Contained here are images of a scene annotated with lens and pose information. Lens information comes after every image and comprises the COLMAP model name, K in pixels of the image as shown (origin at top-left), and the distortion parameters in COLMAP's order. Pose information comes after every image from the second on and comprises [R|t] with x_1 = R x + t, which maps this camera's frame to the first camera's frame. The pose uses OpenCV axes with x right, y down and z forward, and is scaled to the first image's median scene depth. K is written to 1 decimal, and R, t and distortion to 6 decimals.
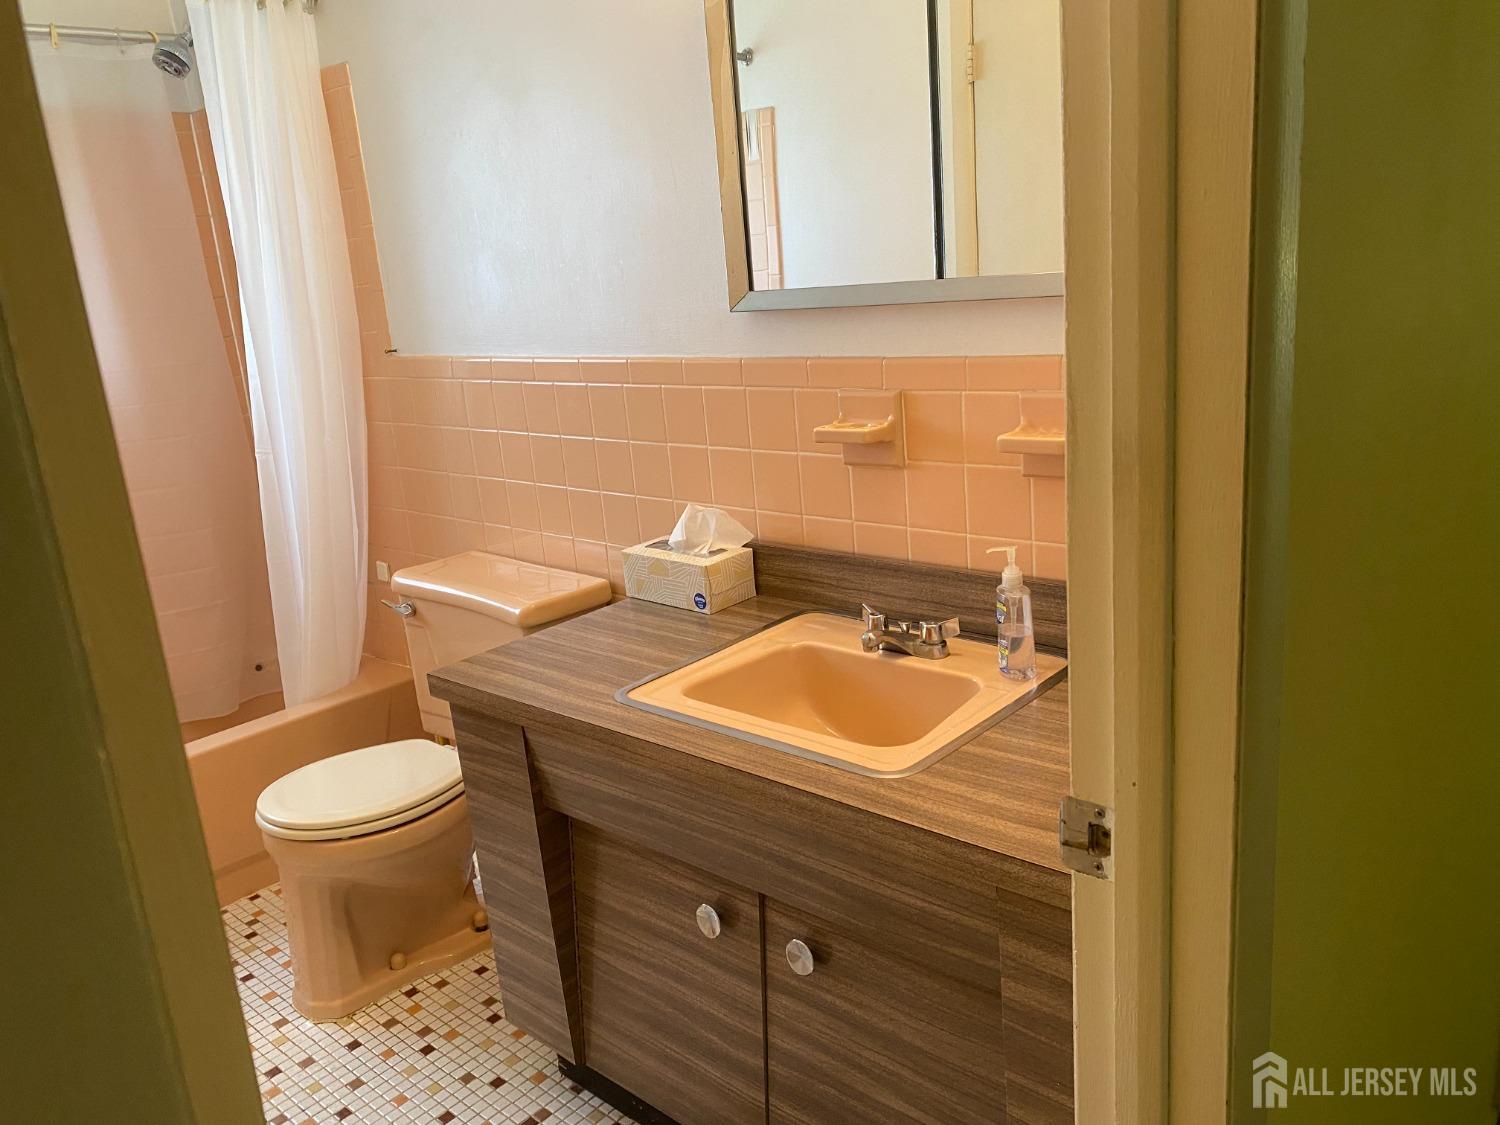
lens RADIAL K [[1135.7, 0, 750.0], [0, 1135.7, 562.5], [0, 0, 1]] dist [-0.001614, -0.003807]
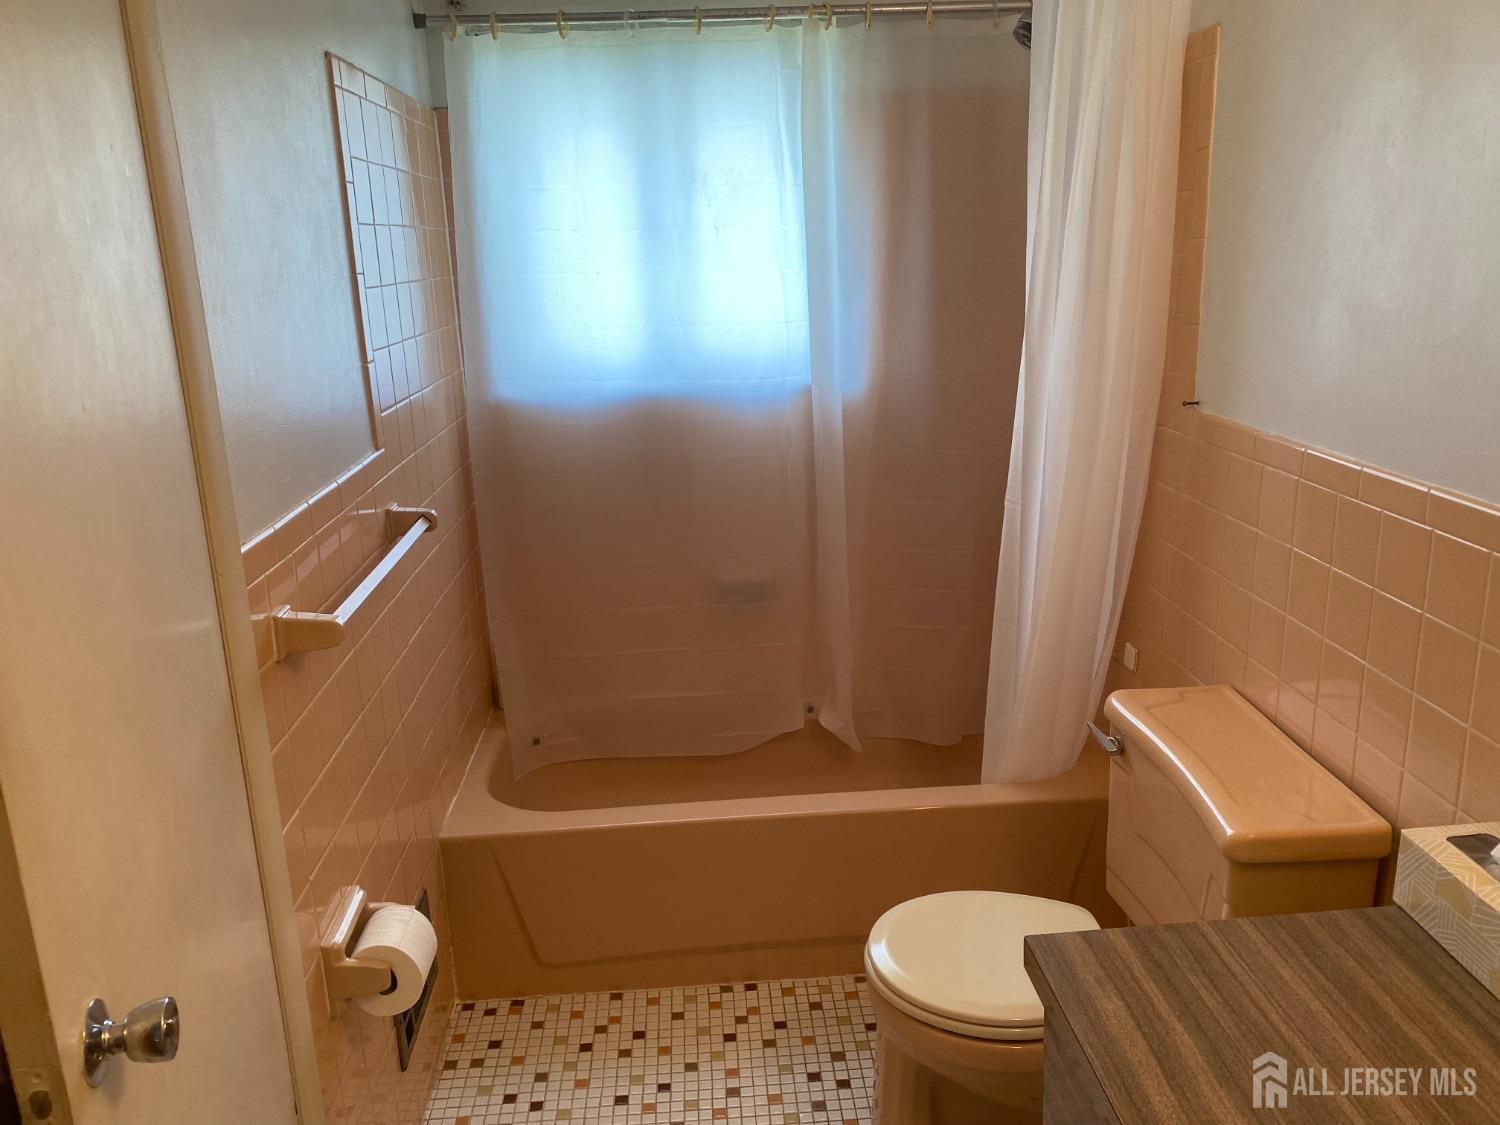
lens RADIAL K [[1135.7, 0, 750.0], [0, 1135.7, 562.5], [0, 0, 1]] dist [-0.001614, -0.003807]
pose [[0.714550, 0.236875, -0.658262, 0.003533], [-0.199940, 0.970833, 0.132316, -0.131427], [0.670405, 0.037066, 0.741069, 0.245441]]
